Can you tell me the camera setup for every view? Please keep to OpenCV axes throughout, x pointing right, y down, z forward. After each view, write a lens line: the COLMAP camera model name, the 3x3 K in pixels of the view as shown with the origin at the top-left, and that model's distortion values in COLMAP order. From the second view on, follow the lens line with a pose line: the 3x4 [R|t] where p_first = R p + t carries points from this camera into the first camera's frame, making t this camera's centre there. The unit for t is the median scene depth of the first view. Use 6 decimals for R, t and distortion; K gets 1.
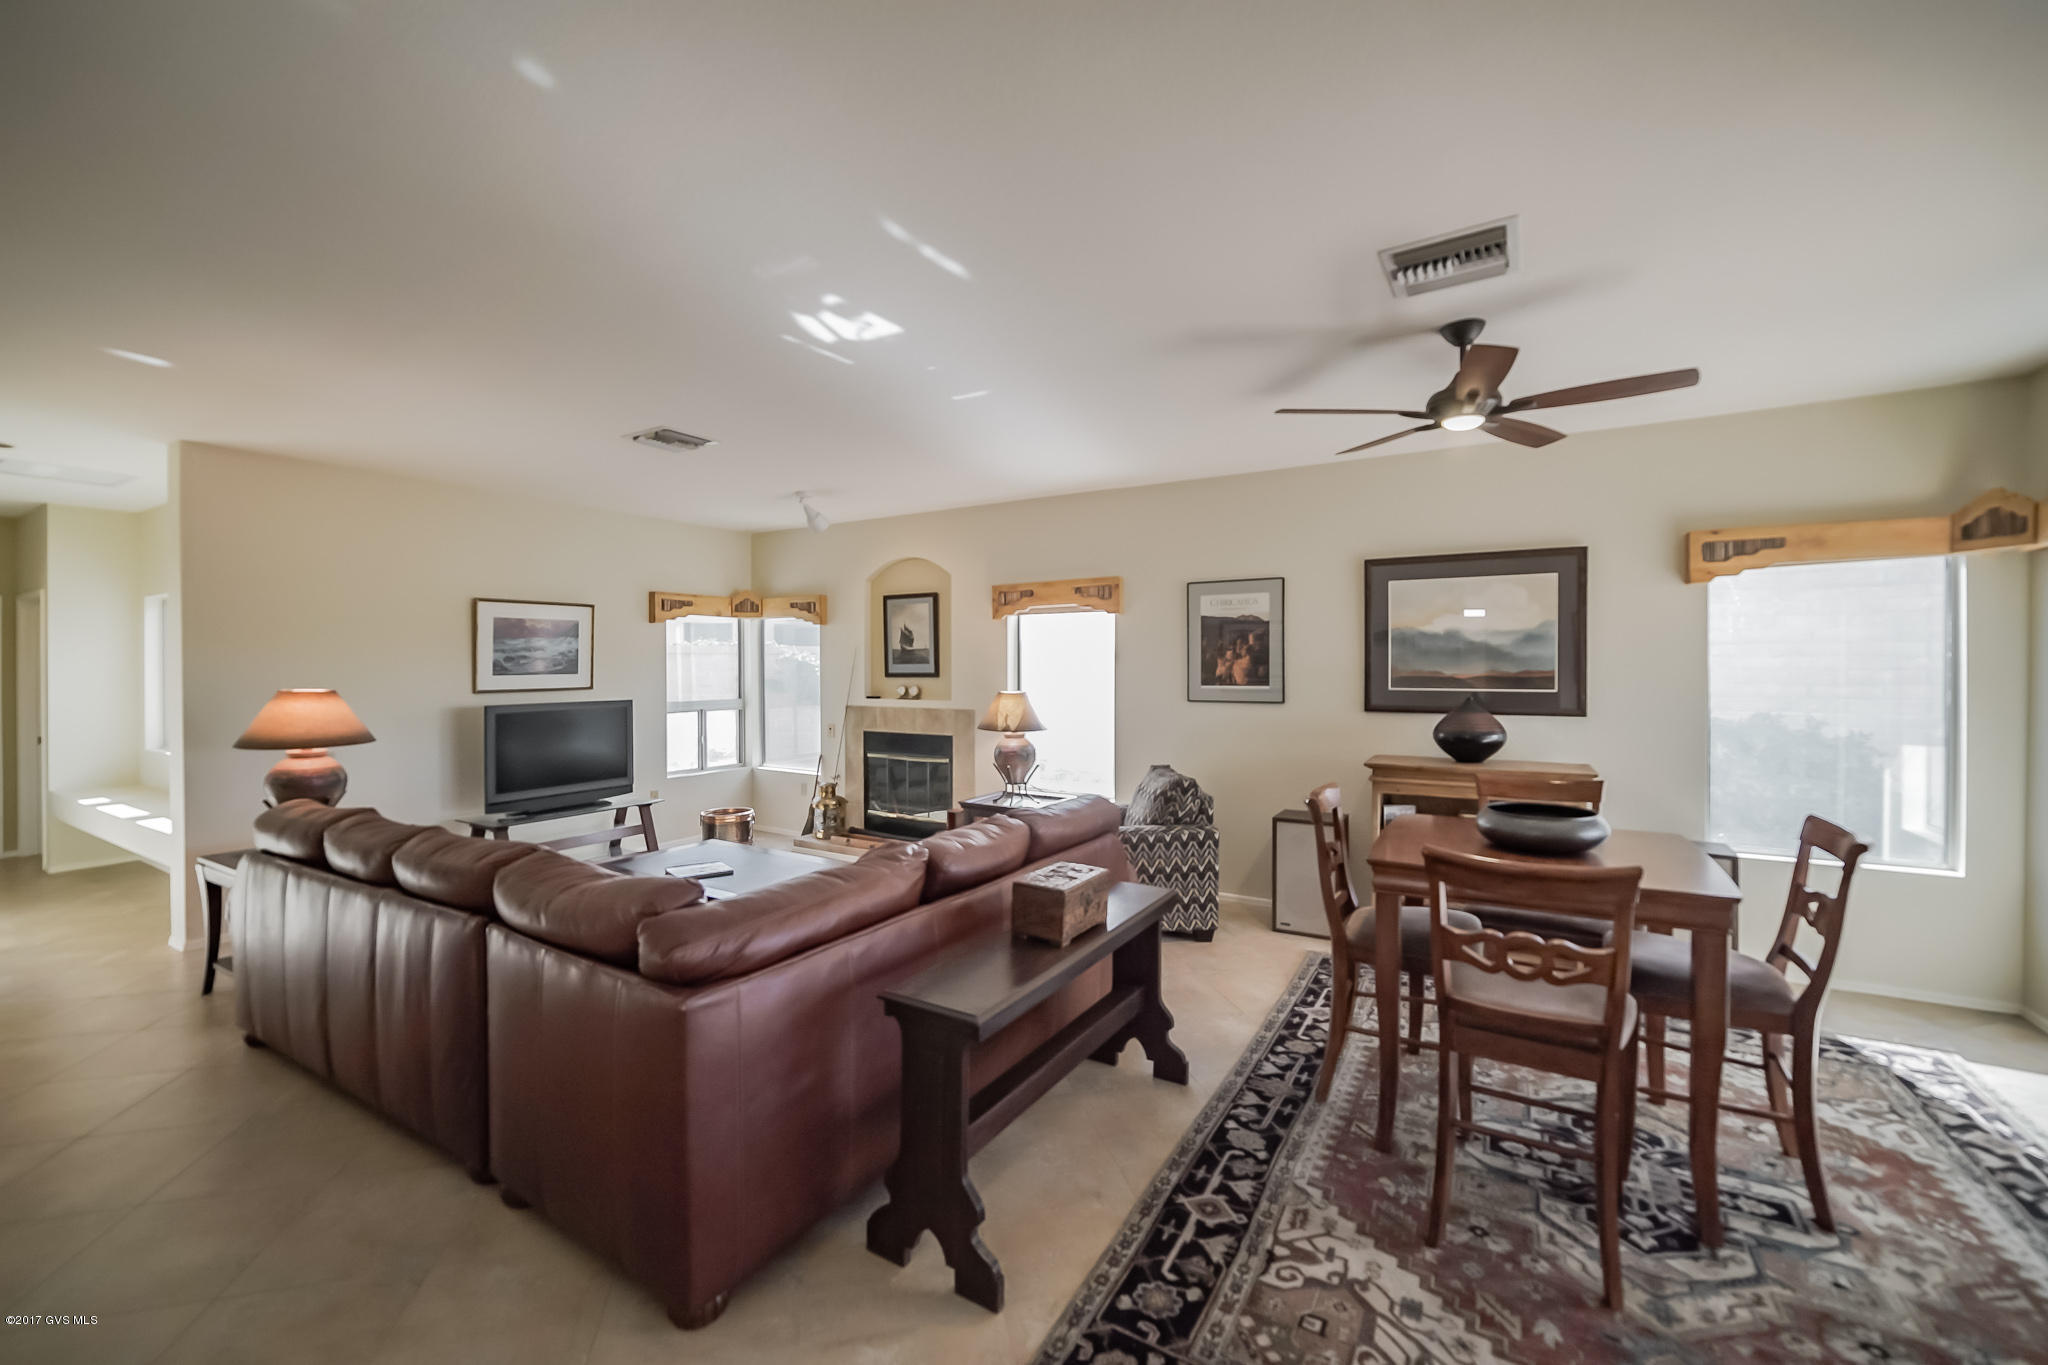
lens RADIAL K [[815.5, 0, 1023.9], [0, 815.5, 674.1], [0, 0, 1]] dist [0.001961, 0.000377]
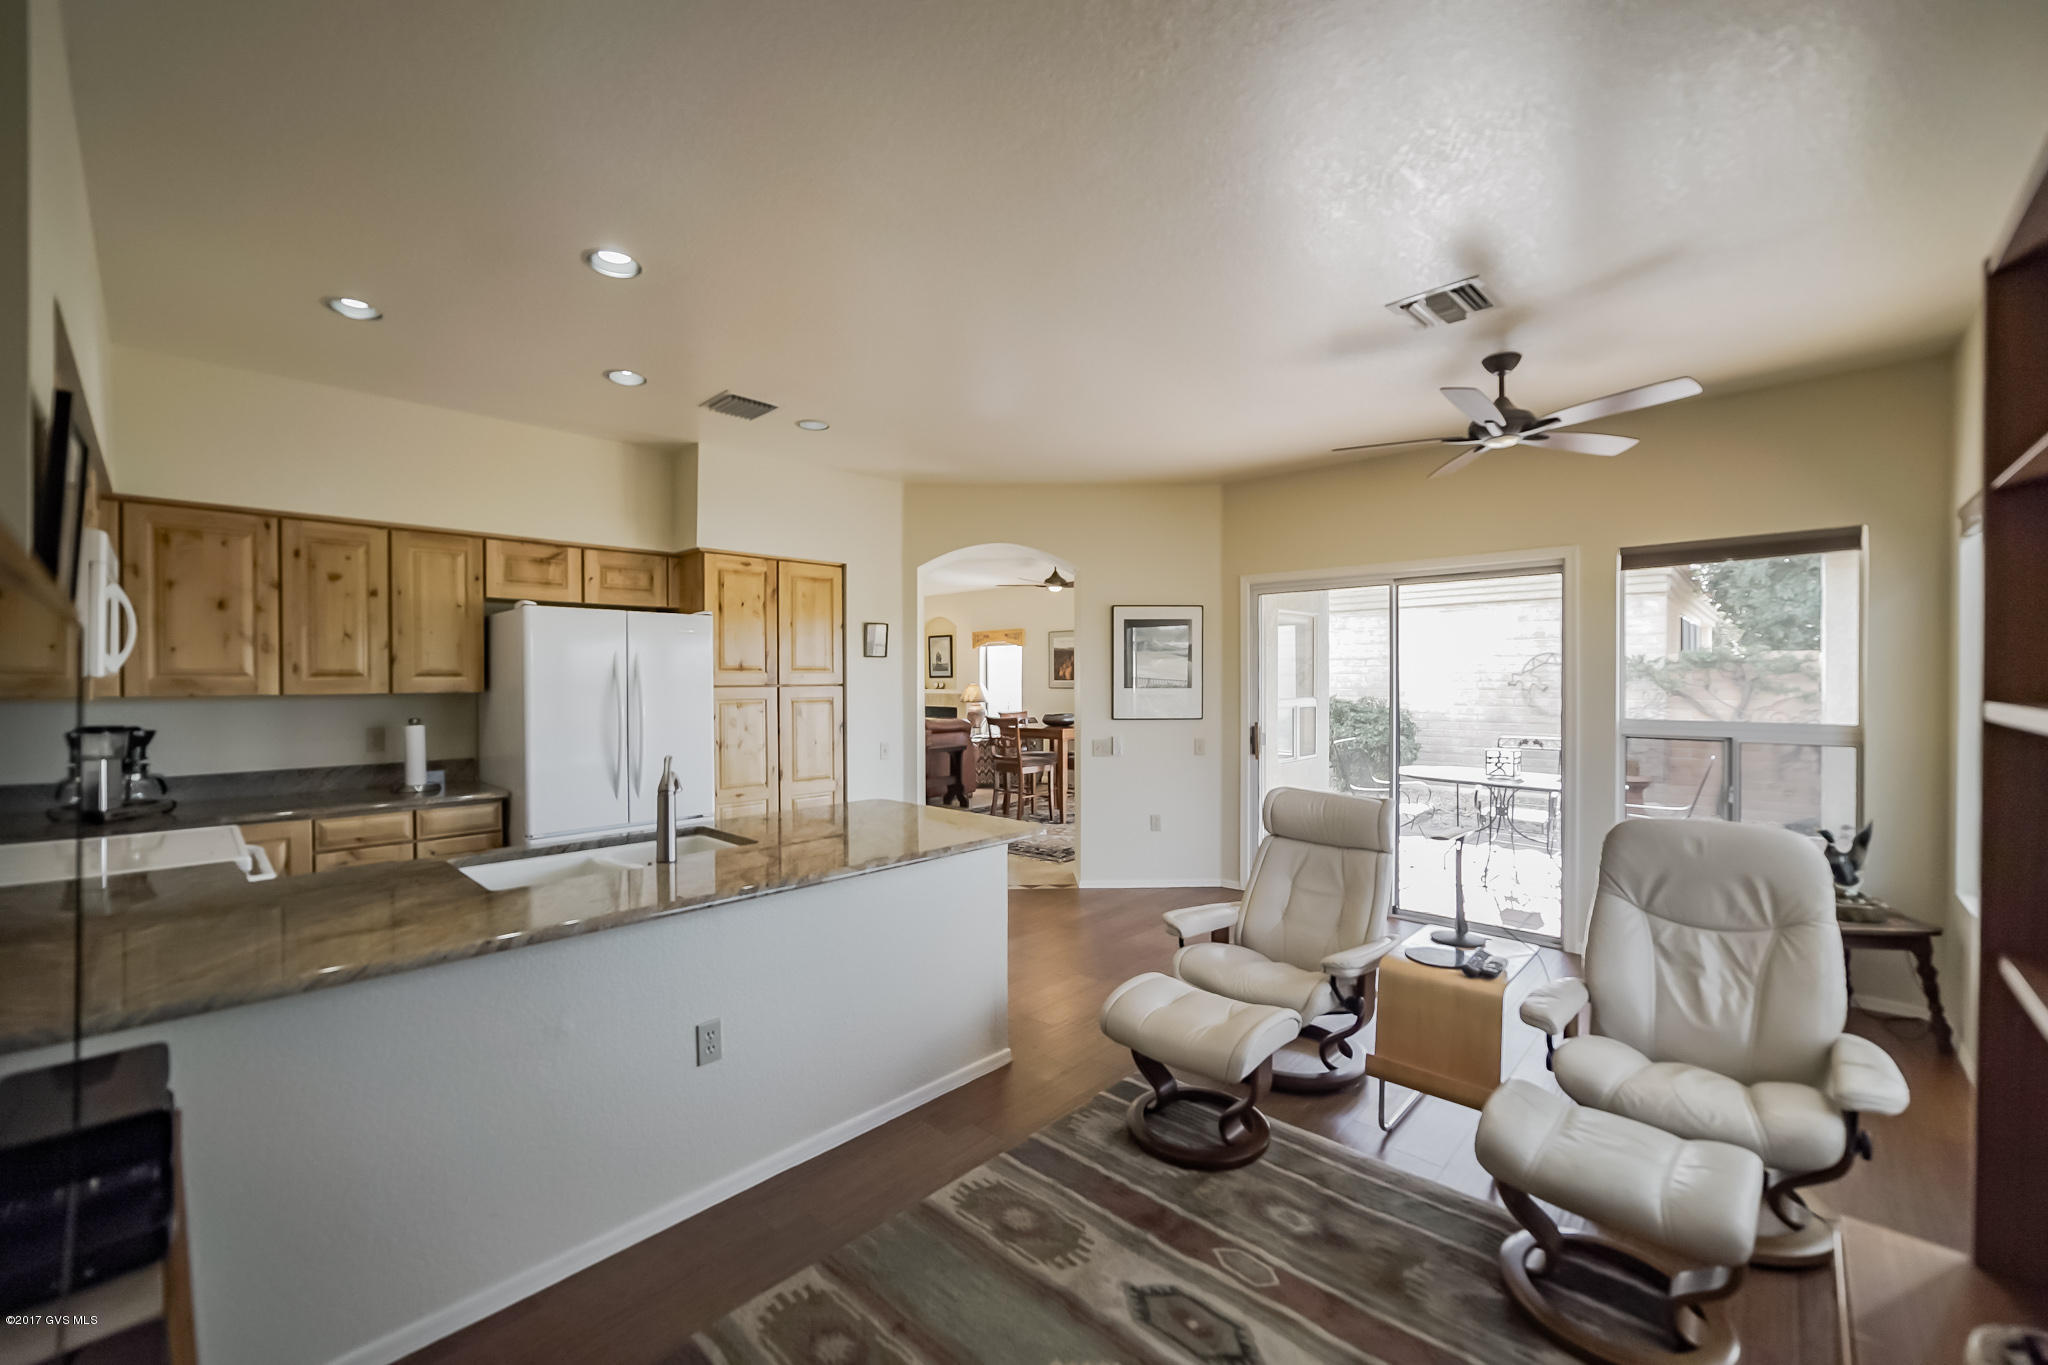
lens RADIAL K [[815.5, 0, 1026.9], [0, 815.5, 682.6], [0, 0, 1]] dist [0.001961, 0.000377]
pose [[0.978162, -0.000309, -0.207844, 0.489750], [-0.000140, 0.999998, -0.002143, 0.019913], [0.207844, 0.002125, 0.978160, -0.902323]]
